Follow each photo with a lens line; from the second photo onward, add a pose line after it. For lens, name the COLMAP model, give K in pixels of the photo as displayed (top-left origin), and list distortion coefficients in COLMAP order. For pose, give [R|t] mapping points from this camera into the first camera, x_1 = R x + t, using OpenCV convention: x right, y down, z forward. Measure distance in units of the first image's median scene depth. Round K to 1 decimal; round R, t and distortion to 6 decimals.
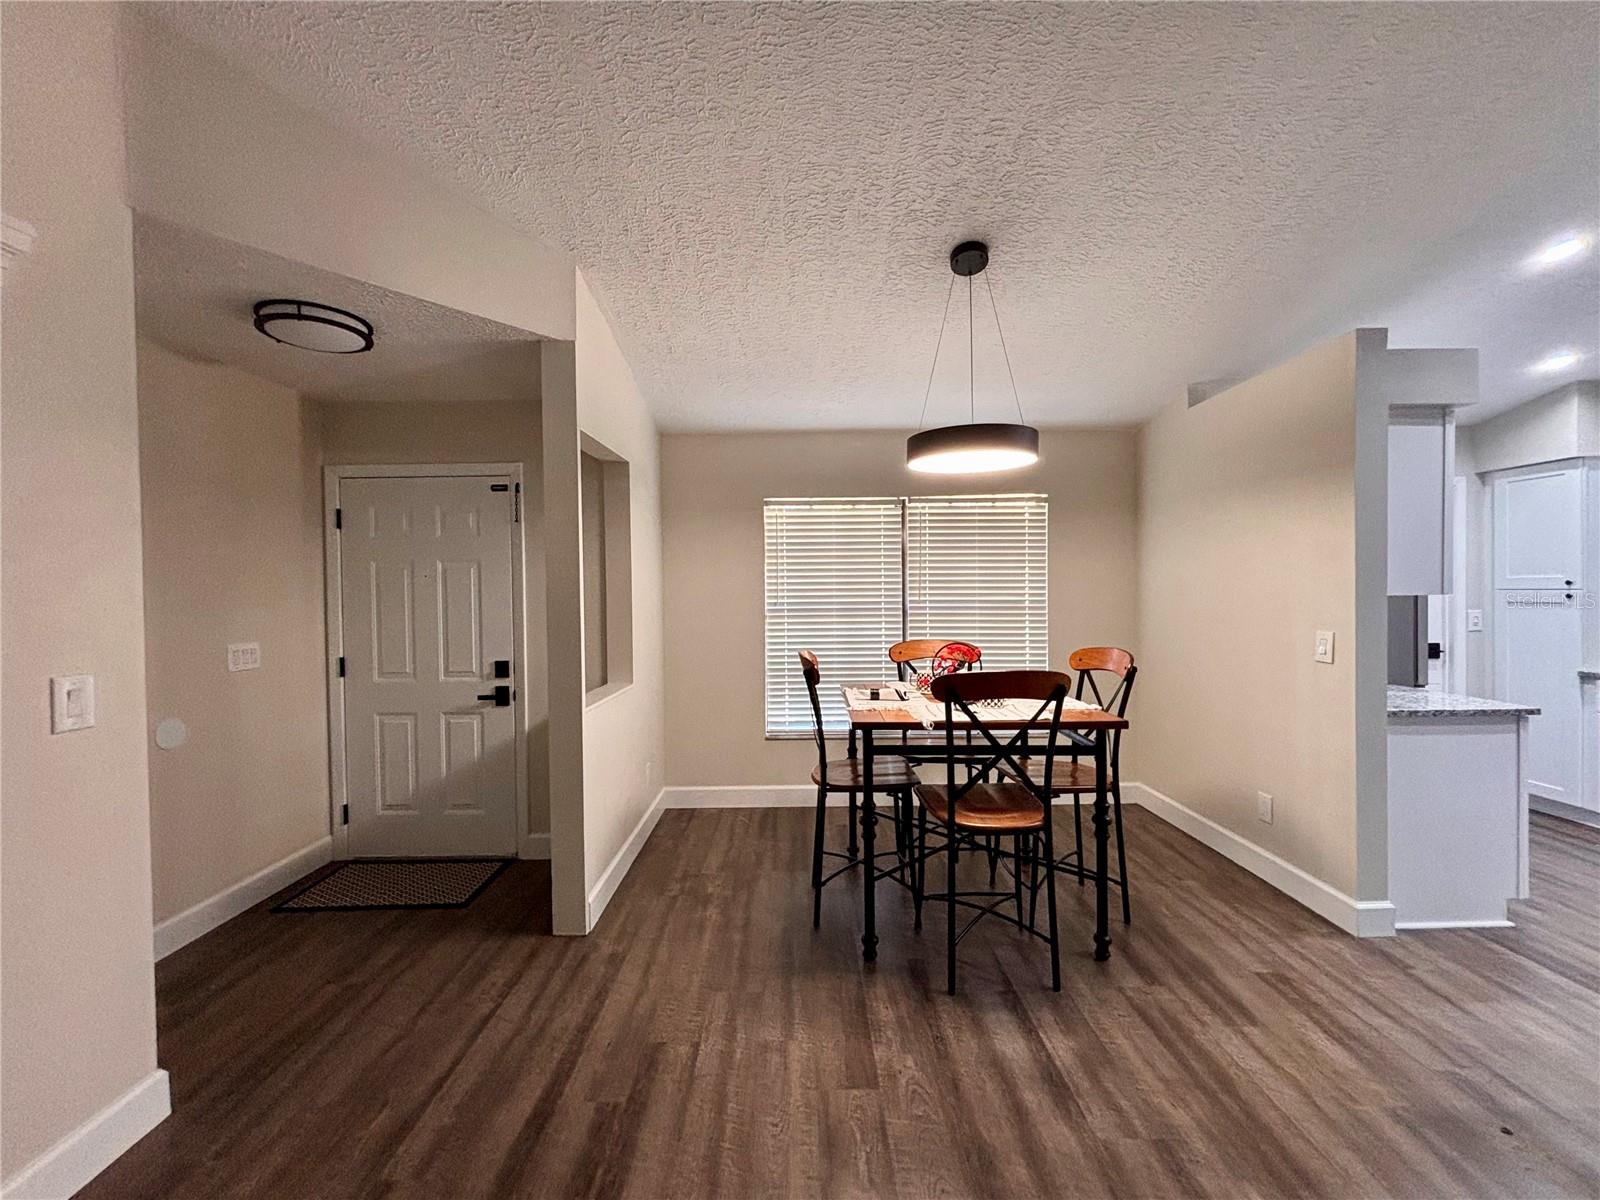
lens RADIAL K [[646.6, 0, 795.6], [0, 646.6, 604.1], [0, 0, 1]] dist [0.014691, -0.000029]
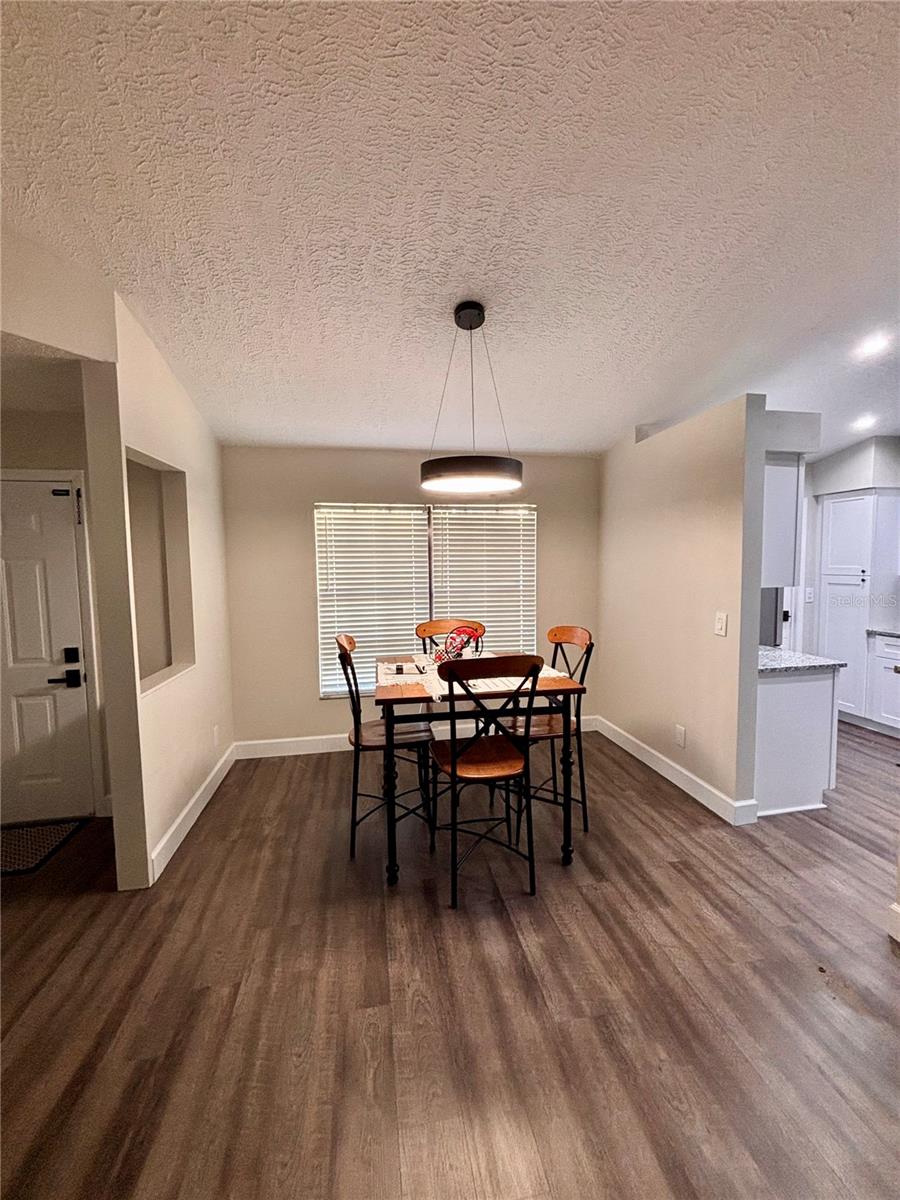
lens RADIAL K [[482.9, 0, 446.7], [0, 482.9, 598.8], [0, 0, 1]] dist [0.000425, 0.009029]
pose [[0.986181, -0.014192, 0.165062, 0.066945], [0.005018, 0.998426, 0.055864, -0.052501], [-0.165595, -0.054264, 0.984700, 0.085906]]
